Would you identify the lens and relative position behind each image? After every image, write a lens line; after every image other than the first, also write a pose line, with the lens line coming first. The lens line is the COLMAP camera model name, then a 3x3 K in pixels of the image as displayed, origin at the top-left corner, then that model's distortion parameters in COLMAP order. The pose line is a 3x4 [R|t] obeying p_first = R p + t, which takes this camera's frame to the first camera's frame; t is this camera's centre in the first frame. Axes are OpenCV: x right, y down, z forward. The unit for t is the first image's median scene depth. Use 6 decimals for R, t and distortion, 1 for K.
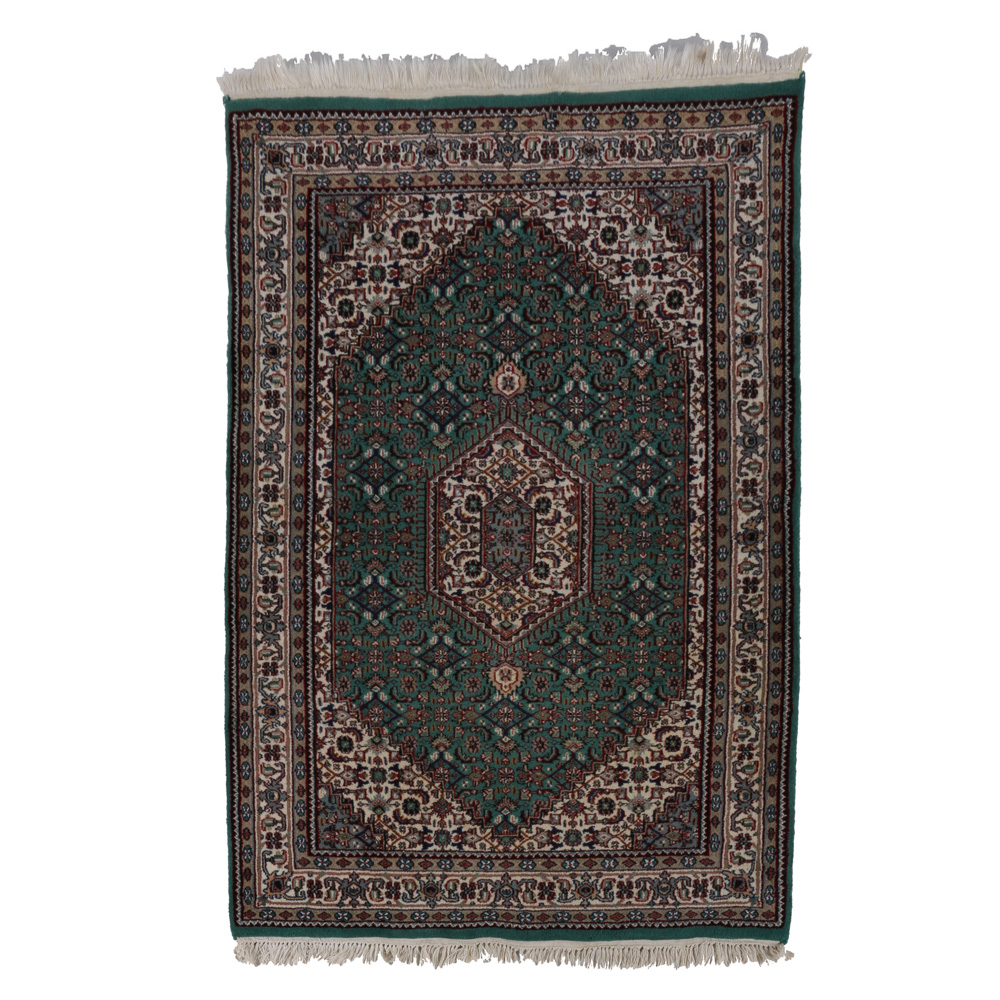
lens RADIAL K [[1074.4, 0, 498.6], [0, 1074.4, 499.6], [0, 0, 1]] dist [0.093433, 0.000000]
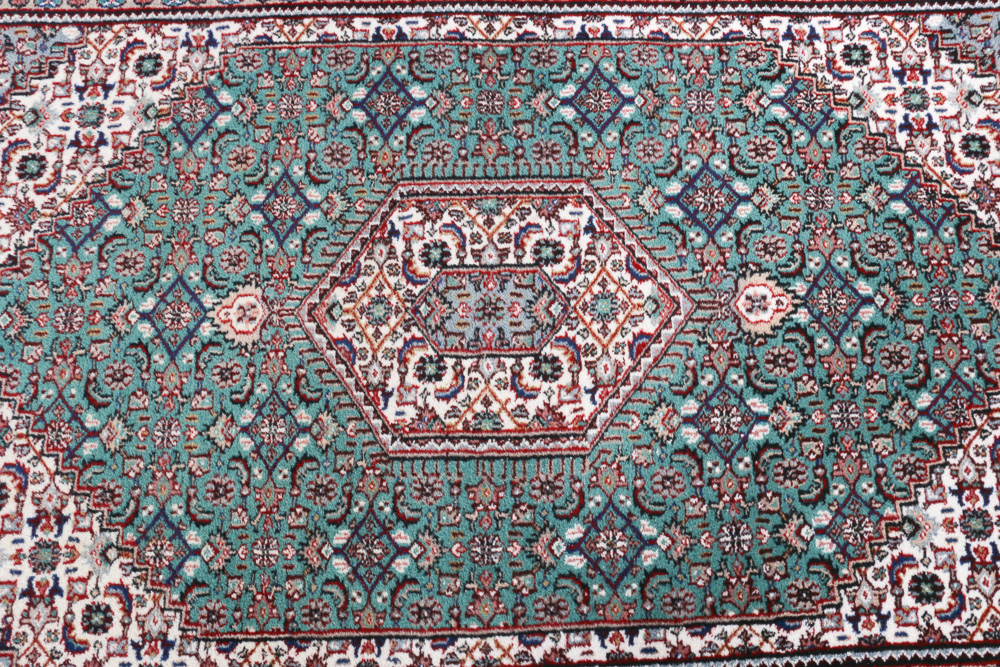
lens RADIAL K [[1023.2, 0, 499.8], [0, 1023.2, 335.6], [0, 0, 1]] dist [-0.013665, 0.000000]
pose [[0.043492, 0.998626, -0.029221, 0.038501], [-0.993143, 0.046393, 0.107303, -0.028907], [0.108512, 0.024354, 0.993797, 0.445816]]
